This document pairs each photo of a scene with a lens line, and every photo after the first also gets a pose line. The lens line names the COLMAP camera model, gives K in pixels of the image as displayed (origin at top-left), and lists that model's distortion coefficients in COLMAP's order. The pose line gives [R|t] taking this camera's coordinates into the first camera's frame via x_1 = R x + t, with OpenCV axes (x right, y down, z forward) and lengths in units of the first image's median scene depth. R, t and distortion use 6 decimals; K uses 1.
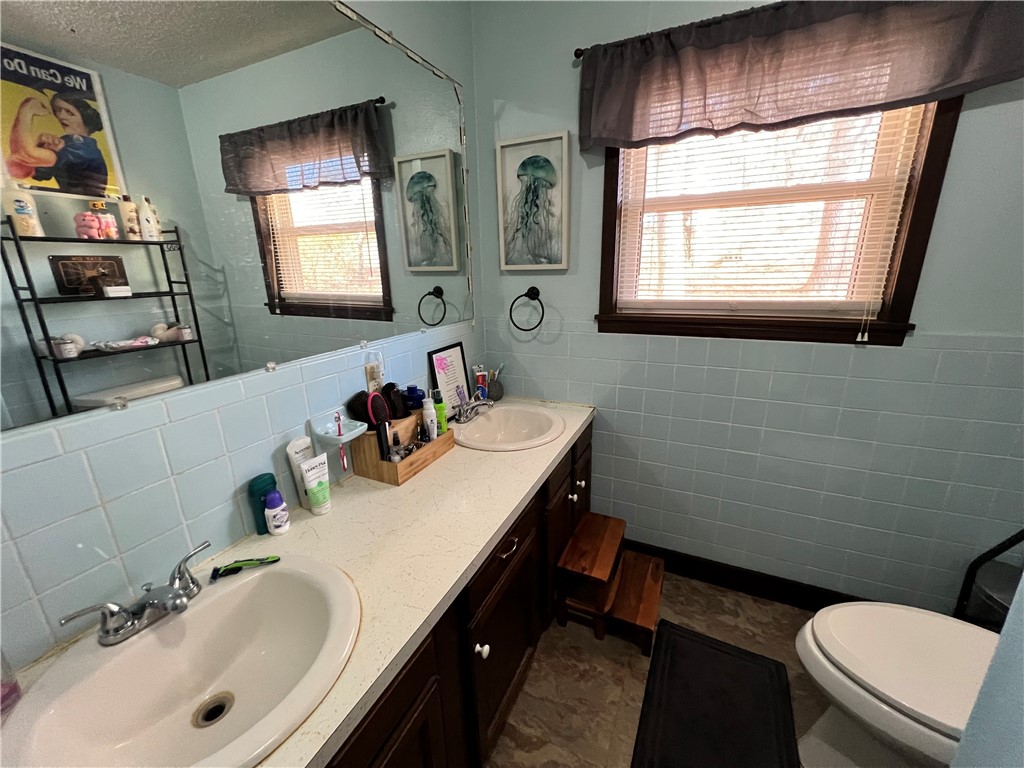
lens RADIAL K [[407.6, 0, 513.7], [0, 407.6, 384.8], [0, 0, 1]] dist [-0.004033, 0.000505]
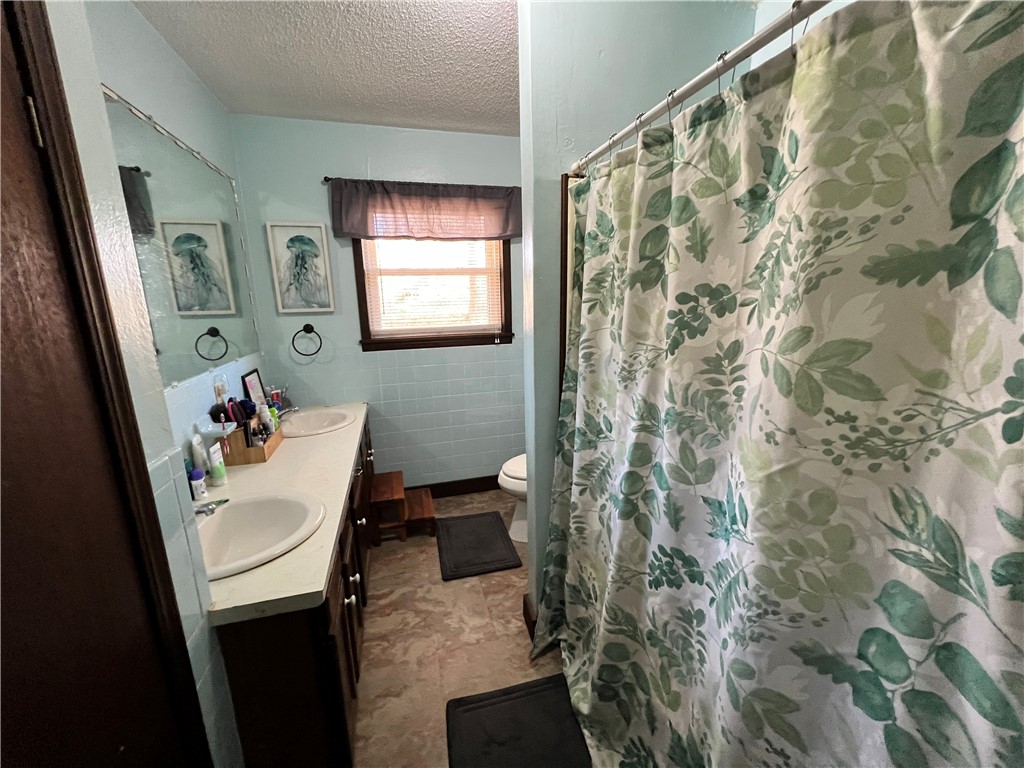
lens RADIAL K [[407.6, 0, 513.7], [0, 407.6, 384.8], [0, 0, 1]] dist [-0.004033, 0.000505]
pose [[0.749977, -0.134990, 0.647544, -0.382322], [0.186534, 0.982384, -0.011248, 0.117195], [-0.634618, 0.129224, 0.761945, -0.510487]]
